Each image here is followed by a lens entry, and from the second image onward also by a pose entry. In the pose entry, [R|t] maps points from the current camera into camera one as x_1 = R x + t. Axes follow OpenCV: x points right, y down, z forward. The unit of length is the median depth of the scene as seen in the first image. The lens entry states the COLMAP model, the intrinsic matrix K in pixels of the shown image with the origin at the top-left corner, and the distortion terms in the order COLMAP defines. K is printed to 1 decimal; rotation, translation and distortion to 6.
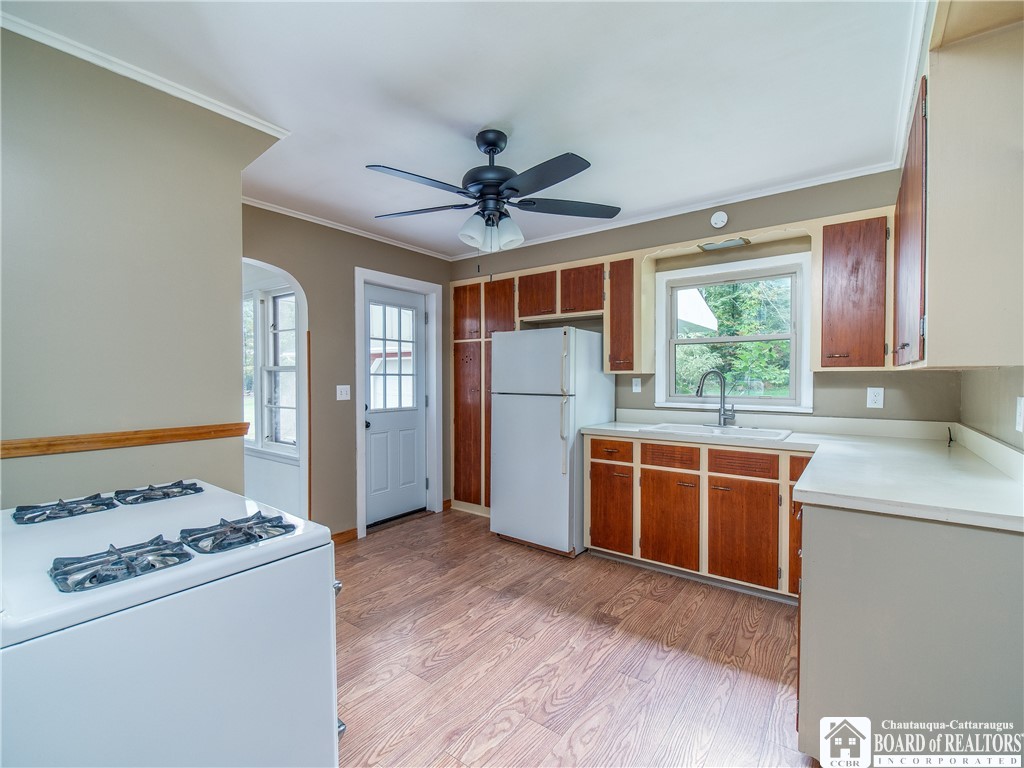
lens RADIAL K [[465.1, 0, 514.2], [0, 465.1, 386.9], [0, 0, 1]] dist [-0.005515, -0.001604]
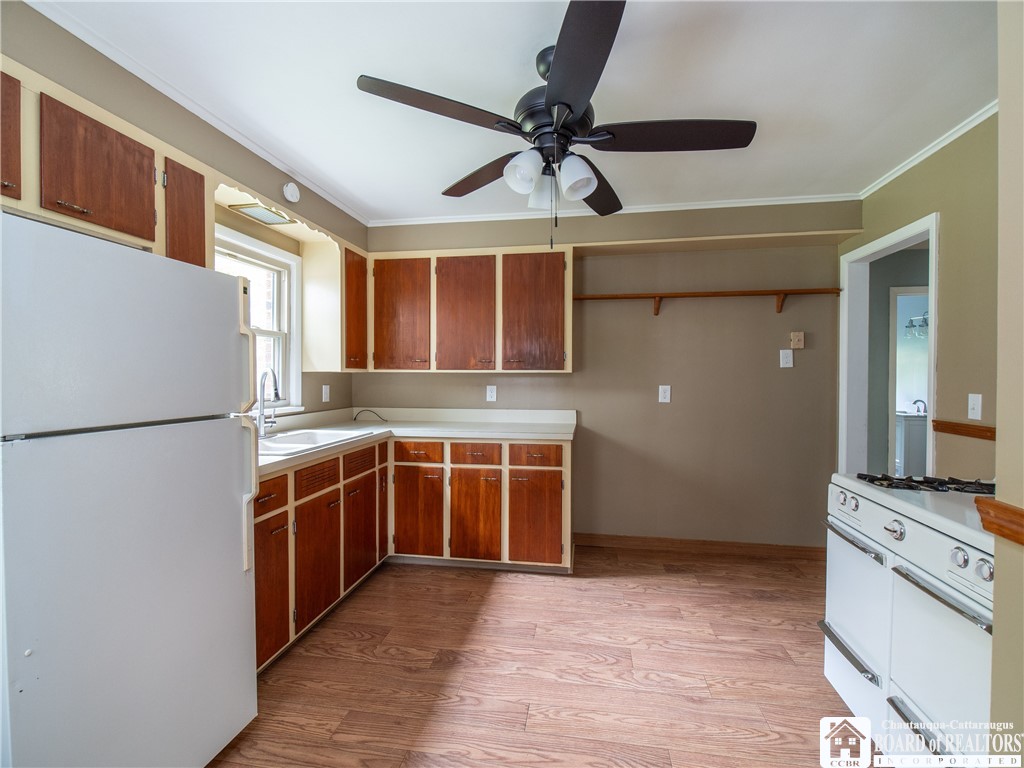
lens RADIAL K [[465.1, 0, 516.0], [0, 465.1, 376.4], [0, 0, 1]] dist [-0.005515, -0.001604]
pose [[-0.462918, -0.000973, 0.886401, -0.725281], [0.020687, 0.999715, 0.011901, -0.032217], [-0.886160, 0.023847, -0.462766, 1.491597]]
